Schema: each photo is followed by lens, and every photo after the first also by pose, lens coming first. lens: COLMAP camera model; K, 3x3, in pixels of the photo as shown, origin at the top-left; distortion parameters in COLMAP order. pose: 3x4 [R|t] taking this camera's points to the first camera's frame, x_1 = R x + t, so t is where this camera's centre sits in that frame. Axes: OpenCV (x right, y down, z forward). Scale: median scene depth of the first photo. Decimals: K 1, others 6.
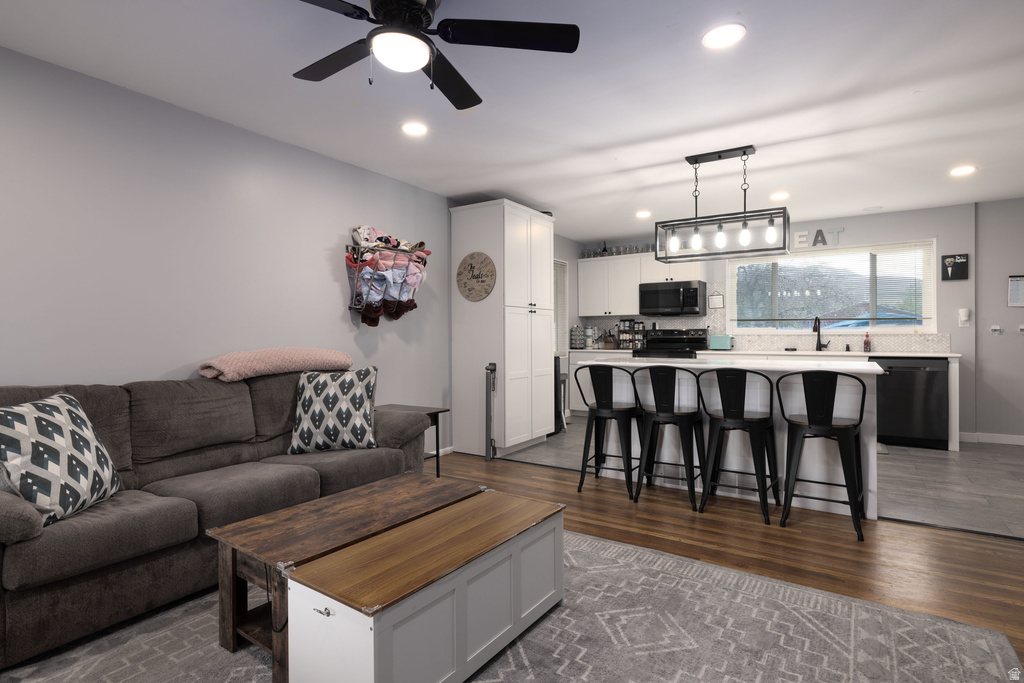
lens RADIAL K [[514.4, 0, 513.2], [0, 514.4, 335.1], [0, 0, 1]] dist [-0.001851, -0.000504]
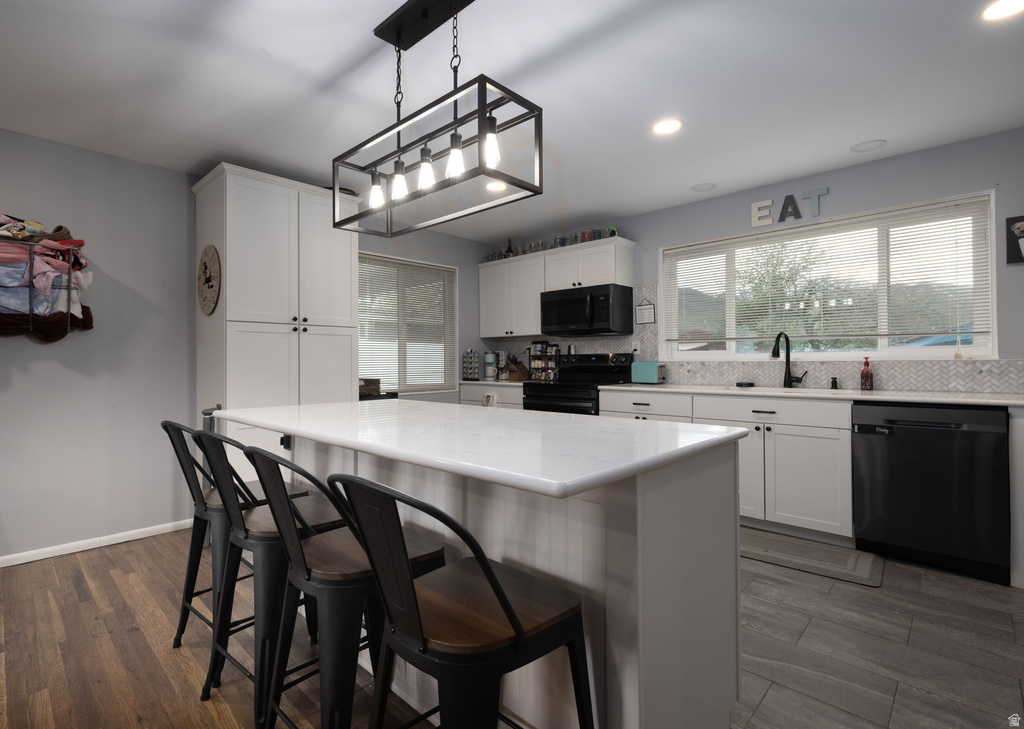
lens RADIAL K [[493.6, 0, 489.3], [0, 493.6, 357.0], [0, 0, 1]] dist [-0.002857, 0.000346]
pose [[0.980946, -0.003041, -0.194256, 0.489880], [0.001835, 0.999978, -0.006386, -0.004578], [0.194271, 0.005908, 0.980930, 0.468560]]
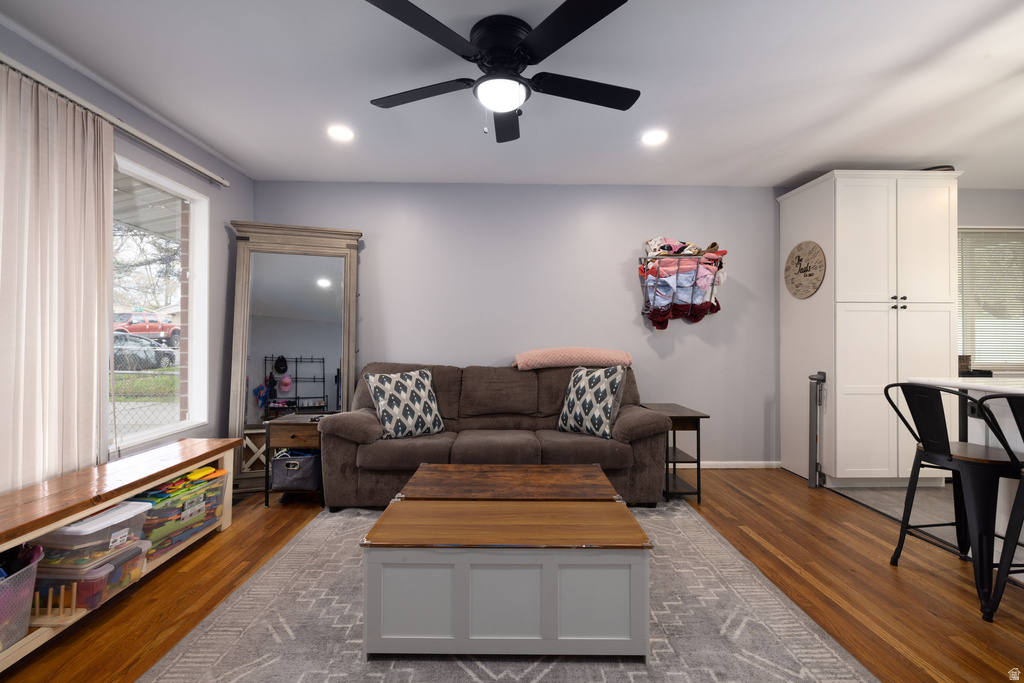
lens RADIAL K [[431.1, 0, 509.9], [0, 431.1, 333.7], [0, 0, 1]] dist [0.000858, 0.000113]
pose [[0.570091, -0.002268, -0.821578, 0.270988], [-0.004060, 0.999976, -0.005578, -0.001454], [0.821571, 0.006515, 0.570069, 0.208899]]
